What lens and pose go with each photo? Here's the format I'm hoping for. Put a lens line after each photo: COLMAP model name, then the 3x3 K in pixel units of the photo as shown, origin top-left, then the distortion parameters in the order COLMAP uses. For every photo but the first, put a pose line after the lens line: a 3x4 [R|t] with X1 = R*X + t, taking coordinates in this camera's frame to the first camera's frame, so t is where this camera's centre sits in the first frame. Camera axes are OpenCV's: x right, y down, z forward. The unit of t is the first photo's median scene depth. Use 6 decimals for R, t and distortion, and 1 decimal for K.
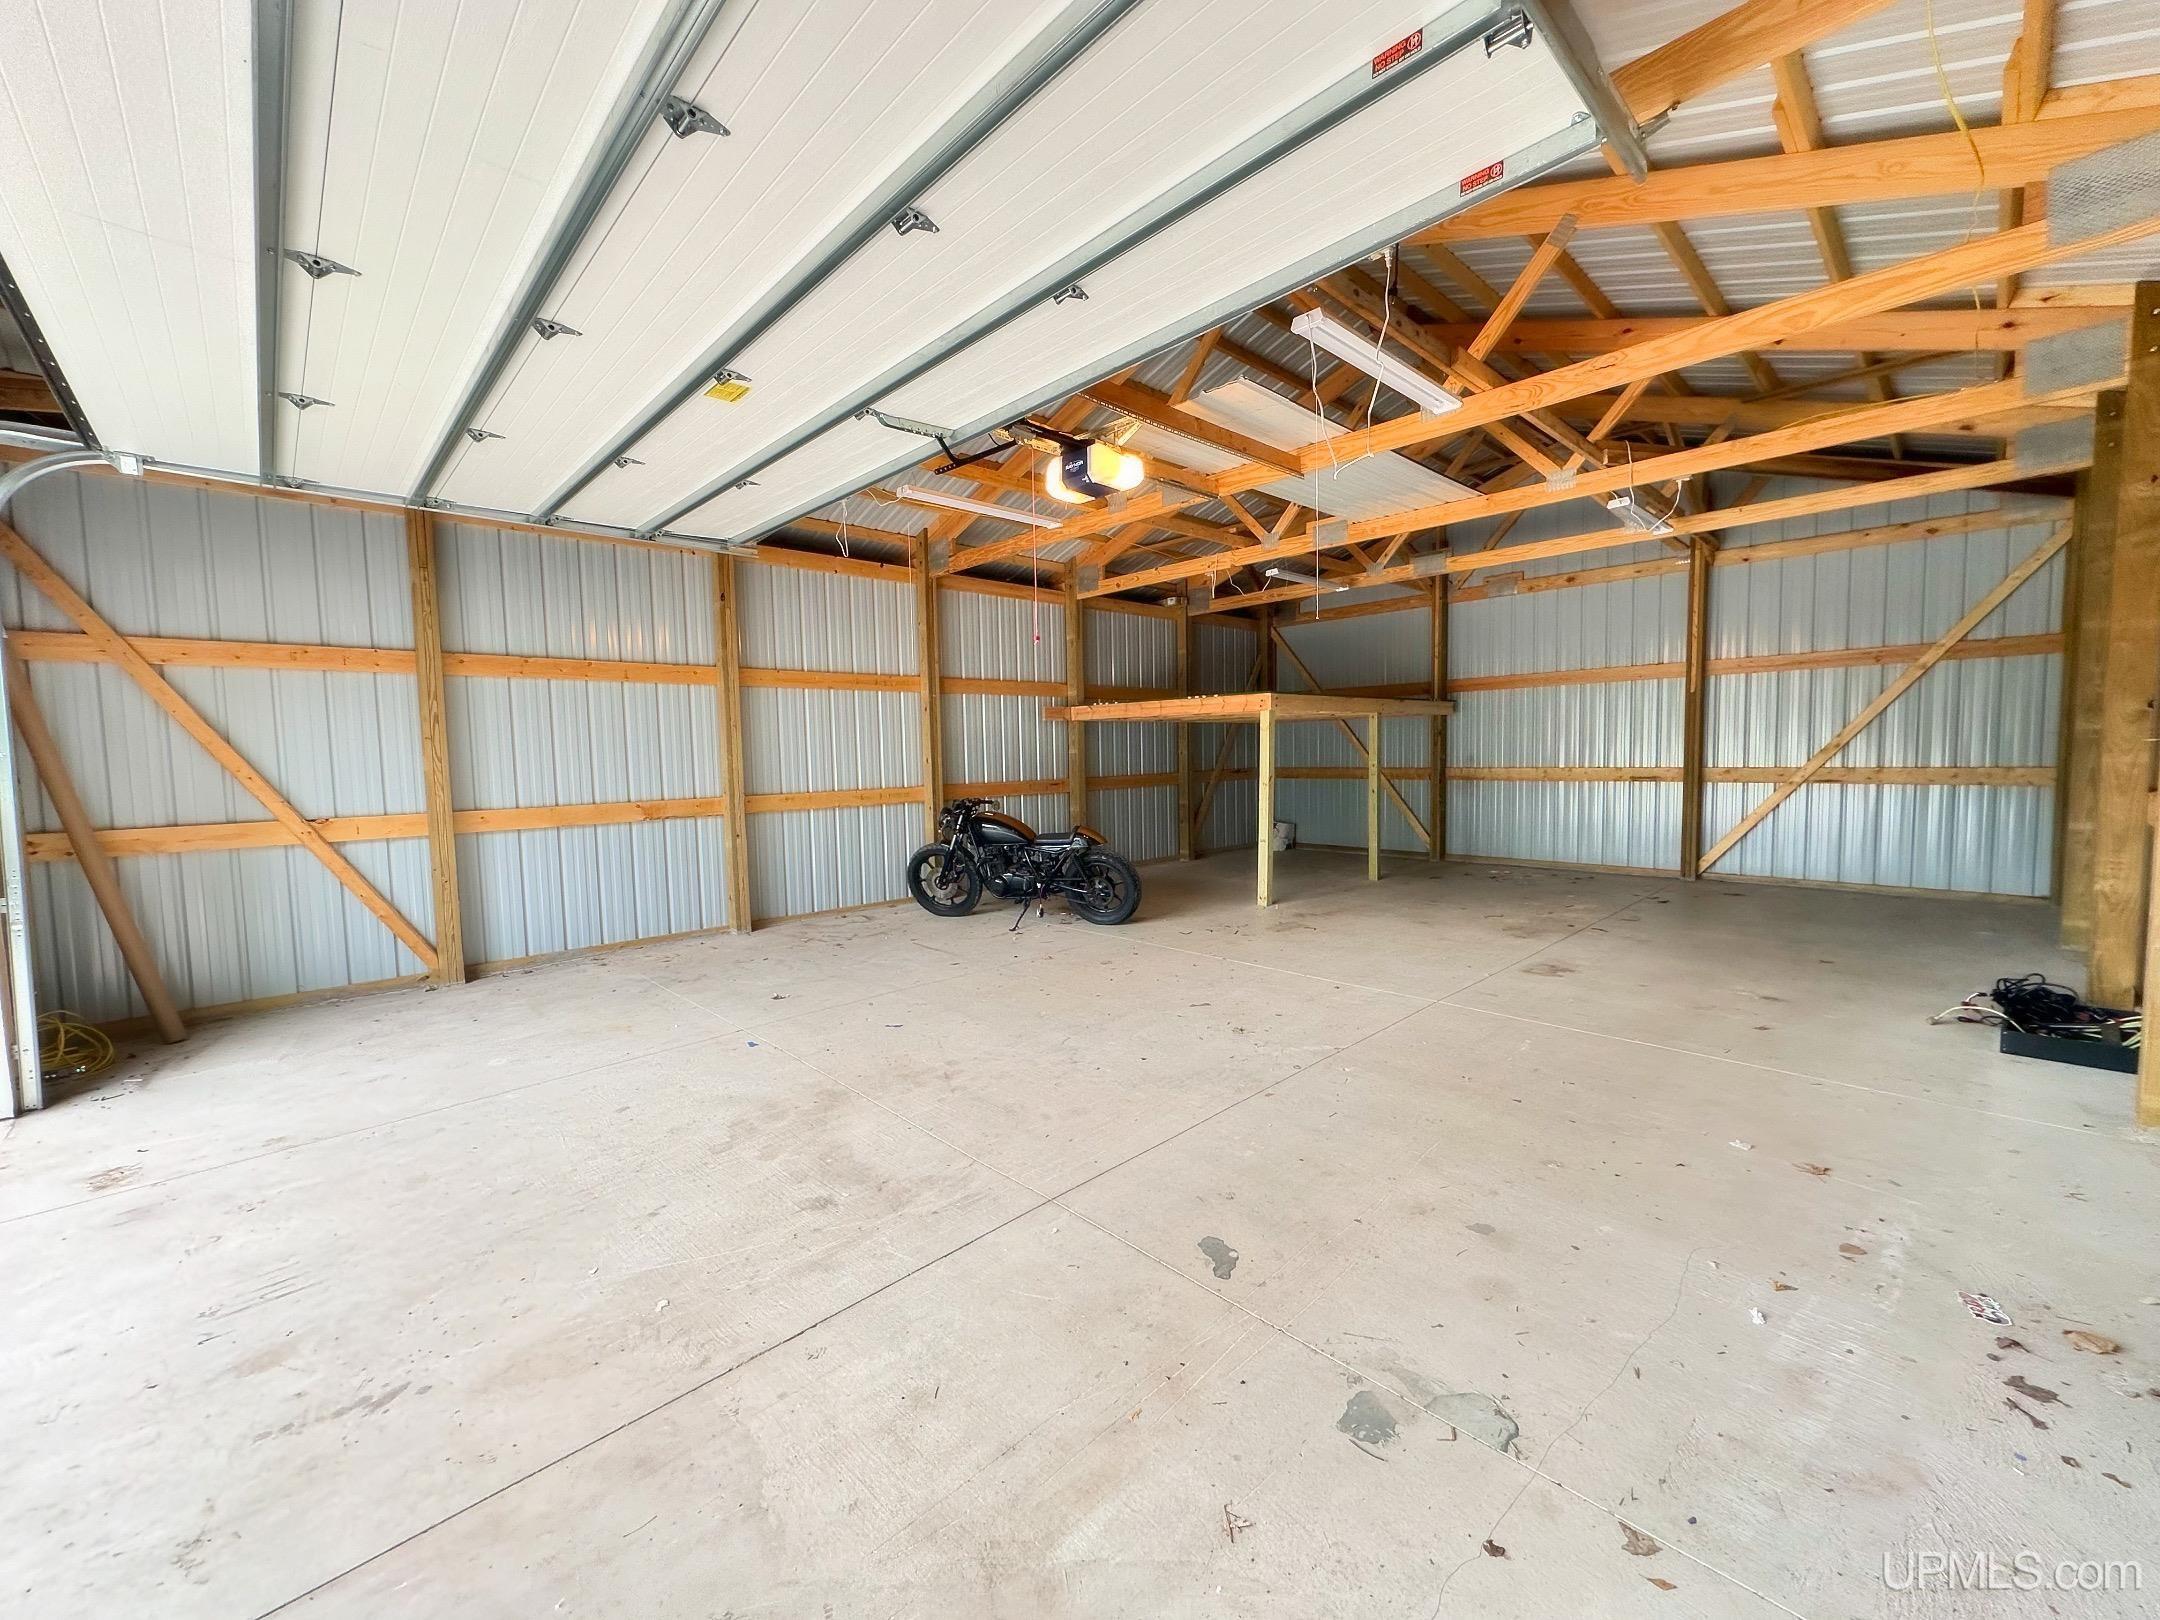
lens RADIAL K [[858.2, 0, 1079.2], [0, 858.2, 814.1], [0, 0, 1]] dist [0.000649, 0.000070]
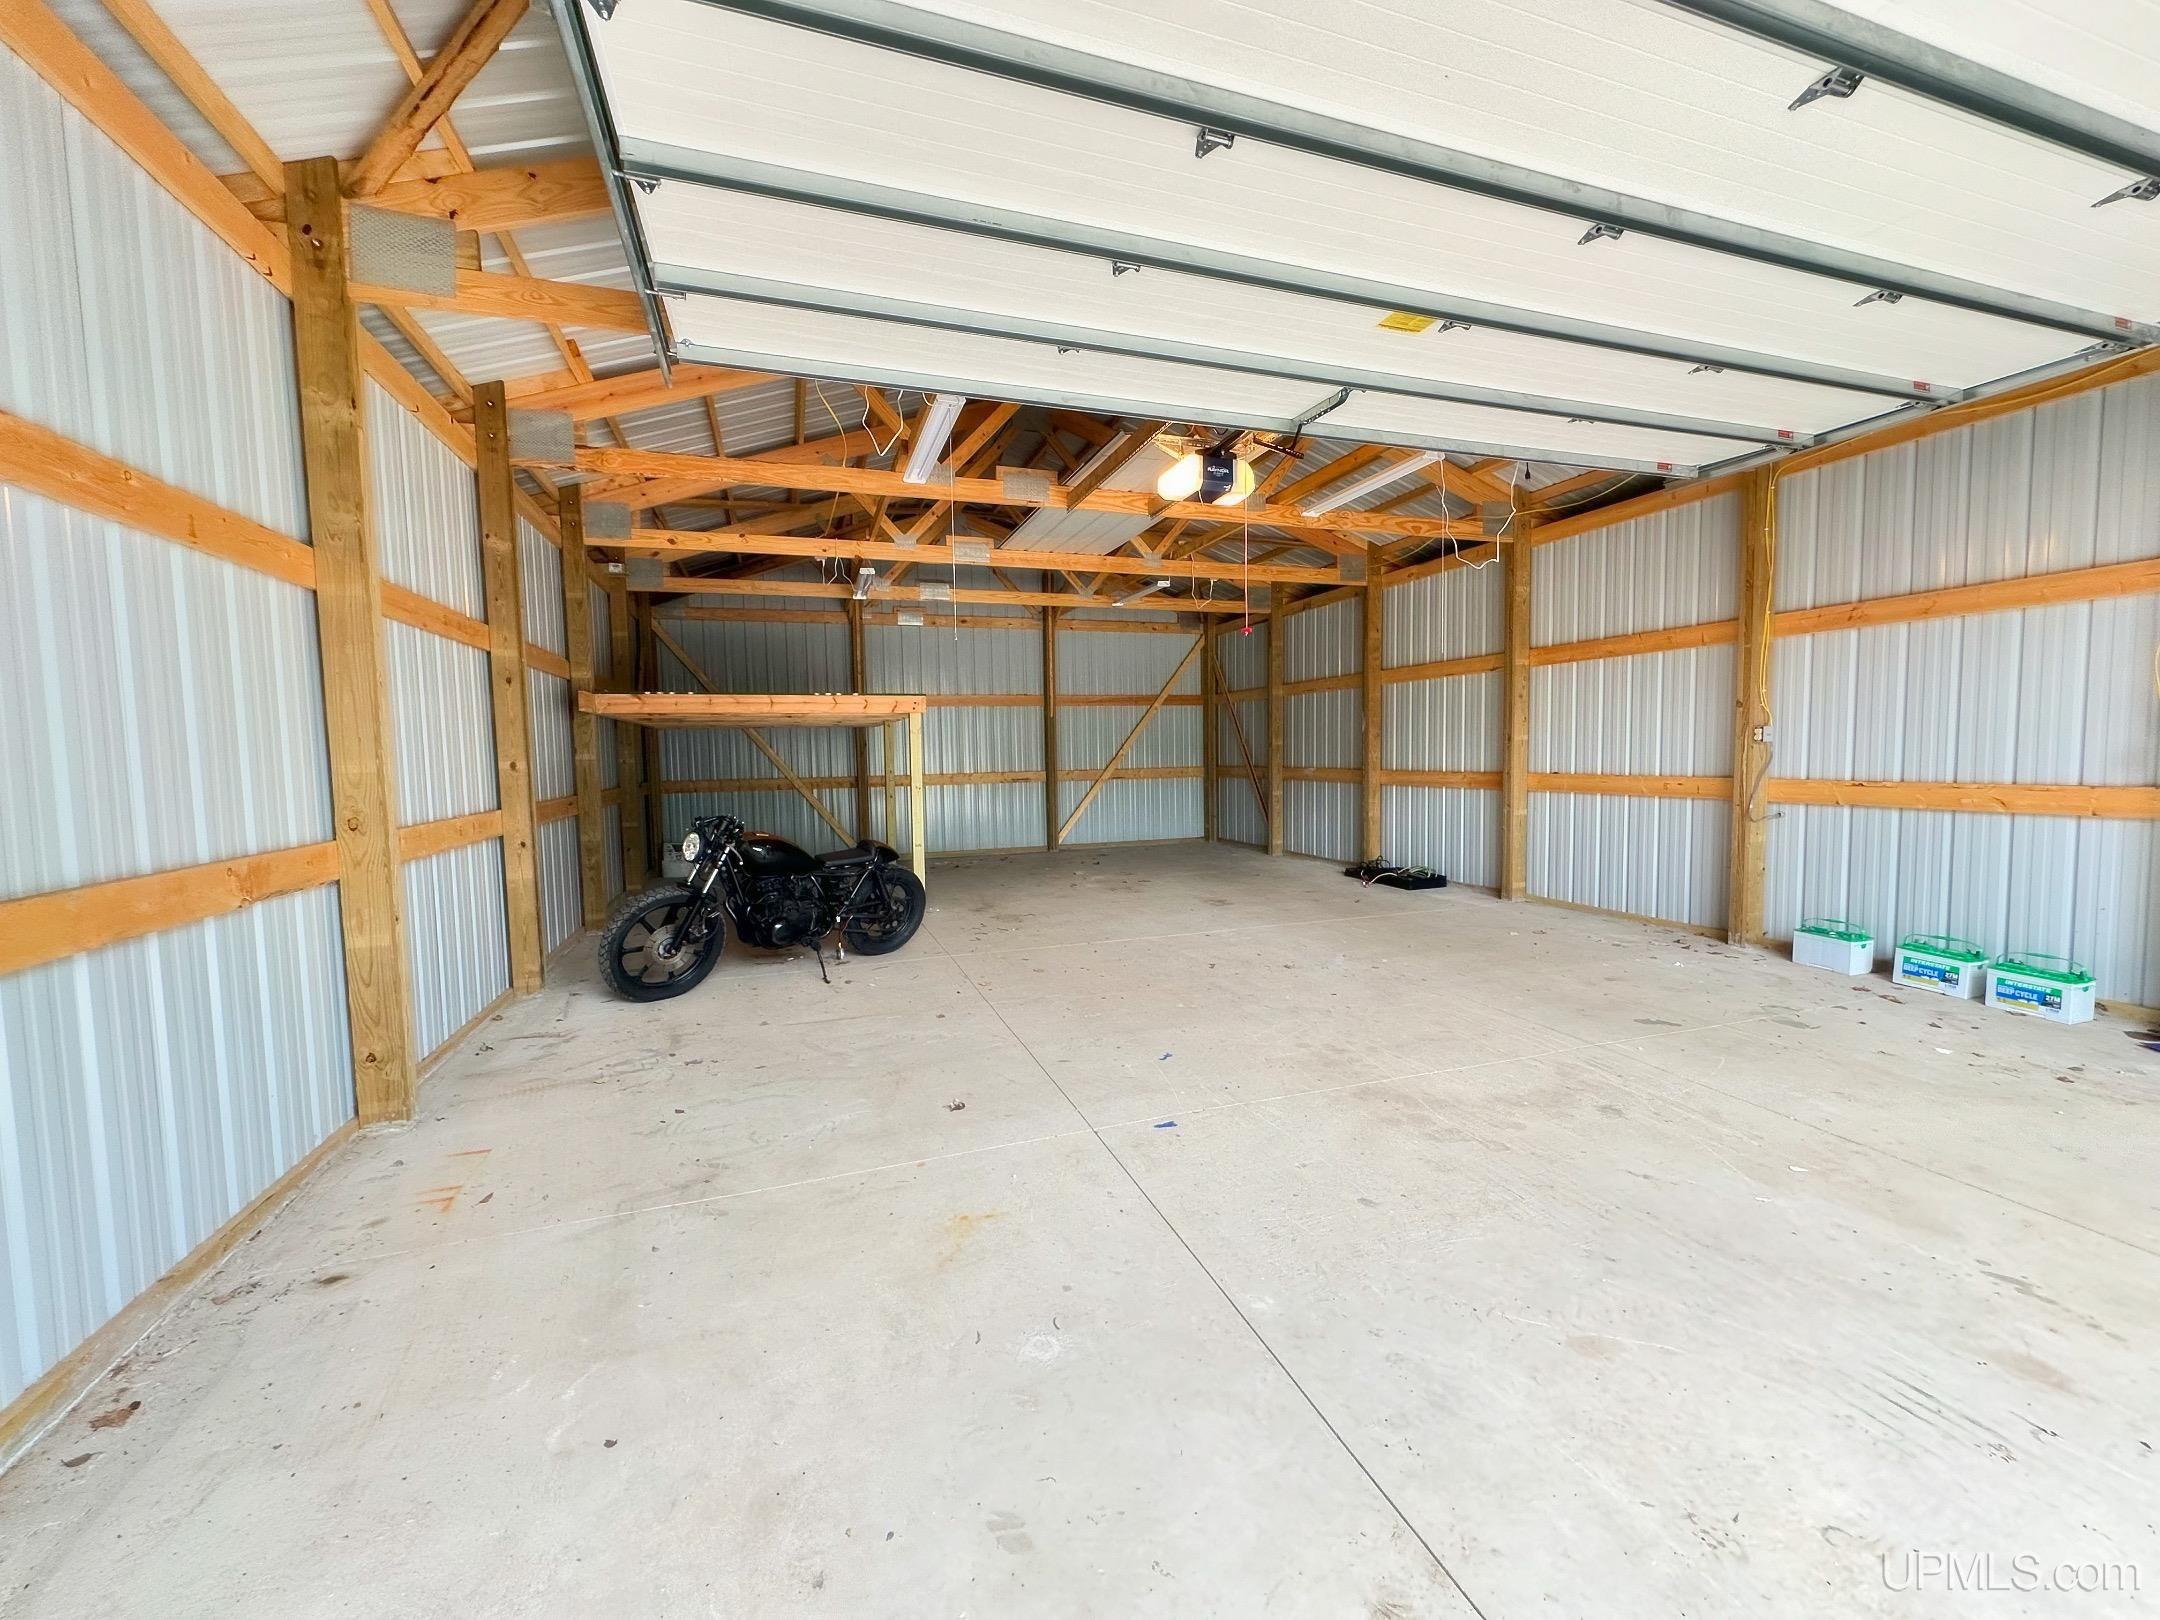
lens RADIAL K [[858.2, 0, 1080.3], [0, 858.2, 804.3], [0, 0, 1]] dist [0.000649, 0.000070]
pose [[0.415757, -0.042881, 0.908464, -1.249419], [0.079100, 0.996808, 0.010851, -0.024325], [-0.906029, 0.067348, 0.417822, 0.863043]]
